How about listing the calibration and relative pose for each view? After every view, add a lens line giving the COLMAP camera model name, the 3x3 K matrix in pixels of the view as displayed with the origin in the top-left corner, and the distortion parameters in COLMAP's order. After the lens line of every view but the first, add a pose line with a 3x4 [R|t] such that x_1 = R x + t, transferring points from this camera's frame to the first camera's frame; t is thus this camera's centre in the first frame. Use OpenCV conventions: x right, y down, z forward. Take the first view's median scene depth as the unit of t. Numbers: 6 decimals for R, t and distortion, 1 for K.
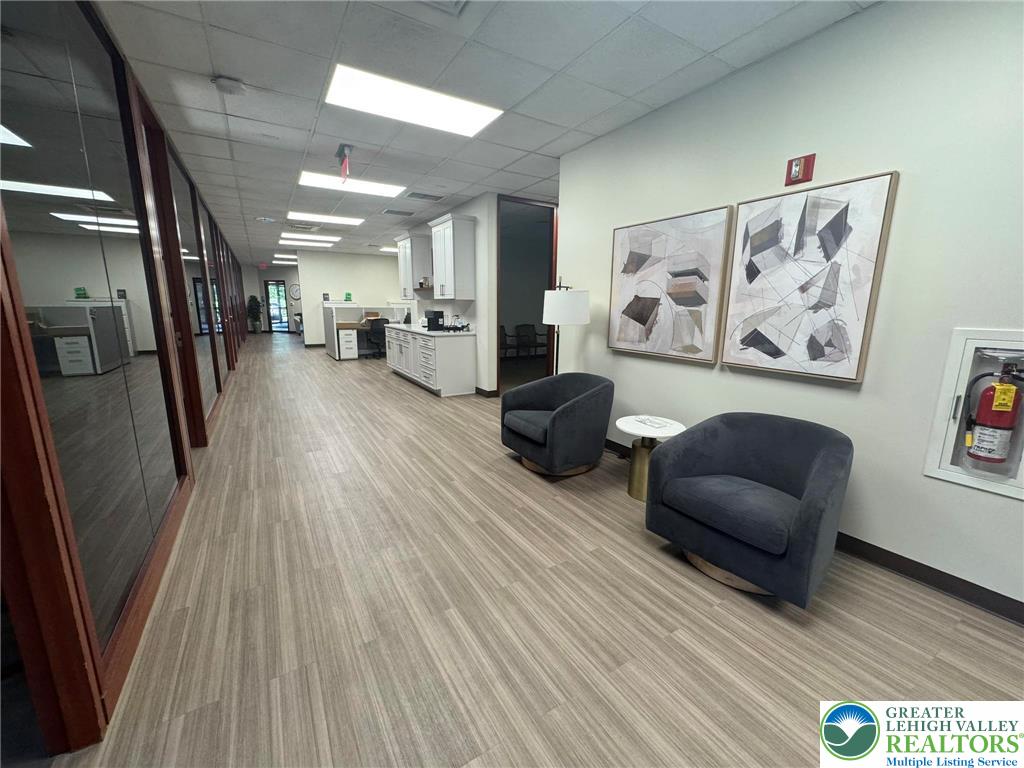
lens RADIAL K [[408.4, 0, 513.4], [0, 408.4, 382.8], [0, 0, 1]] dist [0.003956, 0.000922]
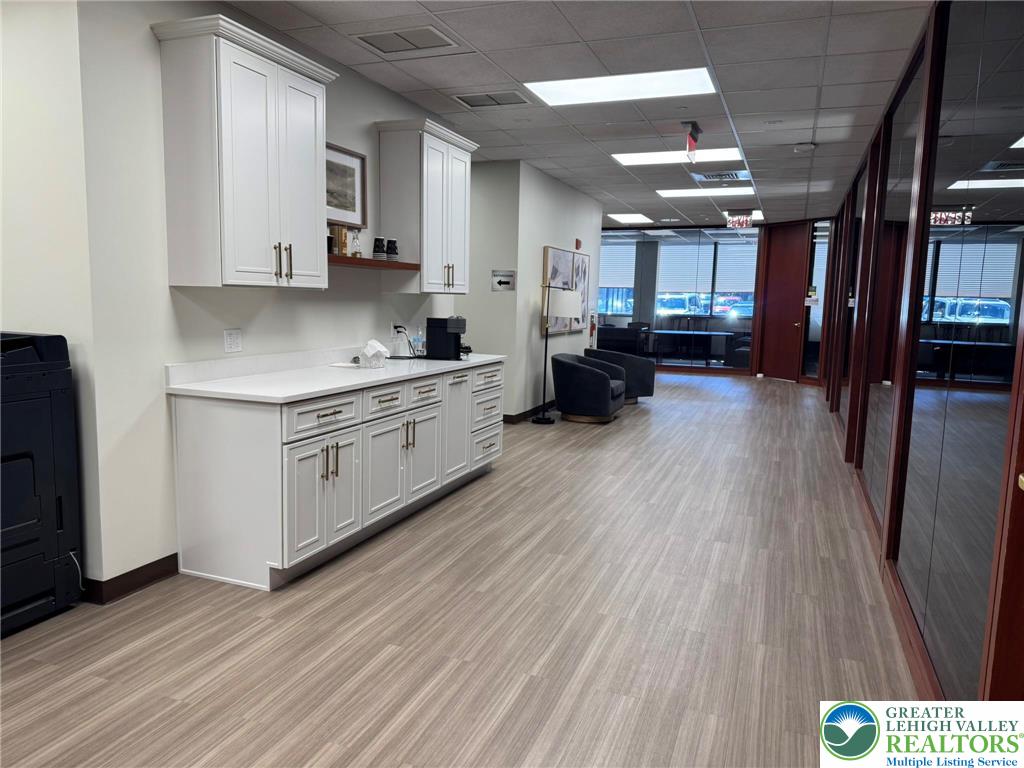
lens RADIAL K [[723.5, 0, 487.2], [0, 723.5, 390.5], [0, 0, 1]] dist [0.062814, -0.075135]
pose [[-0.585644, -0.125034, 0.800867, -1.954203], [0.130637, 0.960555, 0.245495, -0.639484], [-0.799972, 0.248395, -0.546209, 3.109635]]
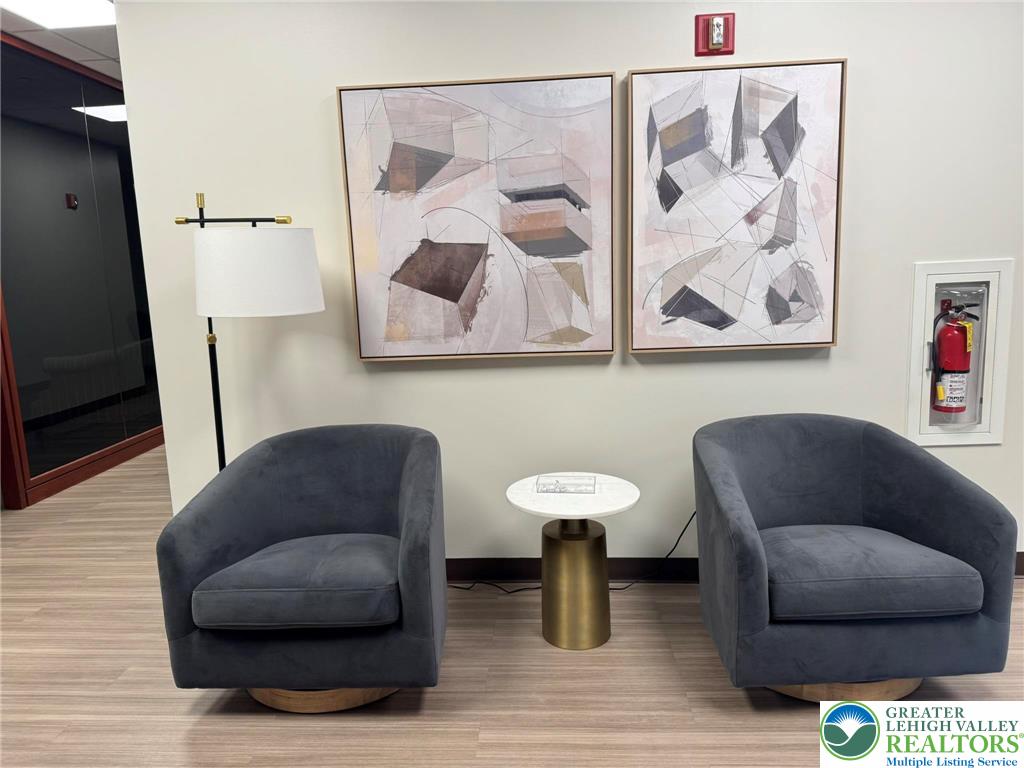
lens RADIAL K [[723.5, 0, 510.6], [0, 723.5, 388.9], [0, 0, 1]] dist [0.062814, -0.075135]
pose [[0.569028, -0.169755, 0.804606, -0.393270], [0.200198, 0.977619, 0.064675, -0.091351], [-0.797576, 0.124278, 0.590277, 0.514805]]
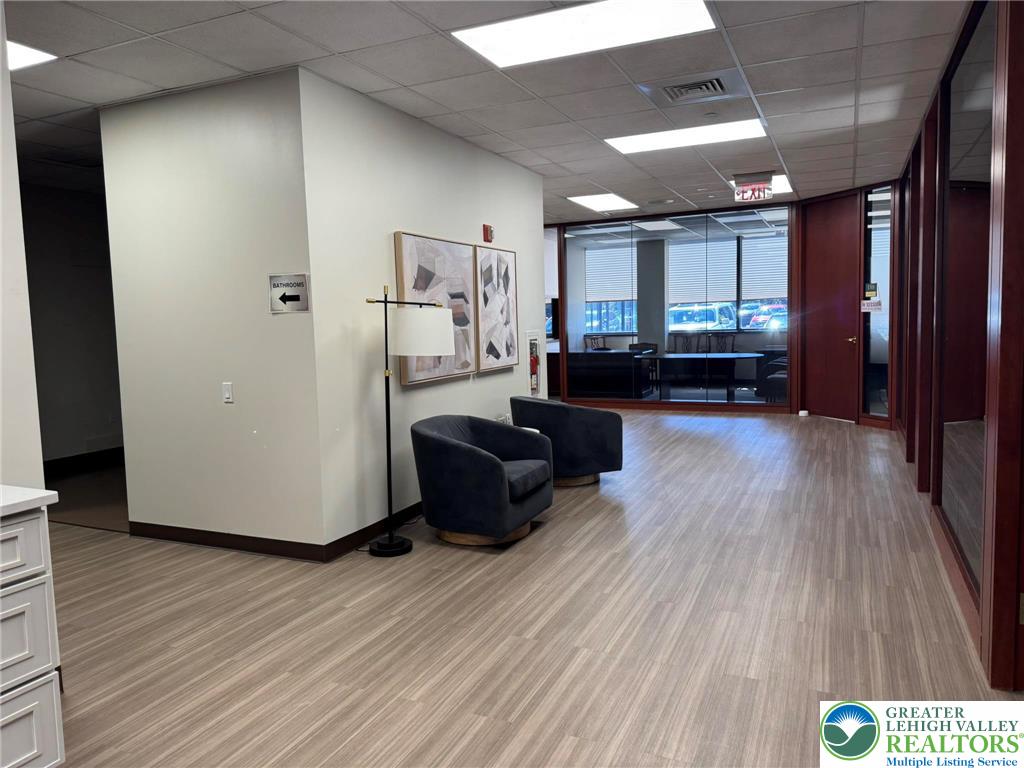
lens RADIAL K [[723.5, 0, 508.0], [0, 723.5, 379.2], [0, 0, 1]] dist [0.062814, -0.075135]
pose [[-0.556010, -0.064276, 0.828686, -1.235110], [0.182165, 0.963343, 0.196945, -0.407889], [-0.810968, 0.260461, -0.523919, 1.948137]]
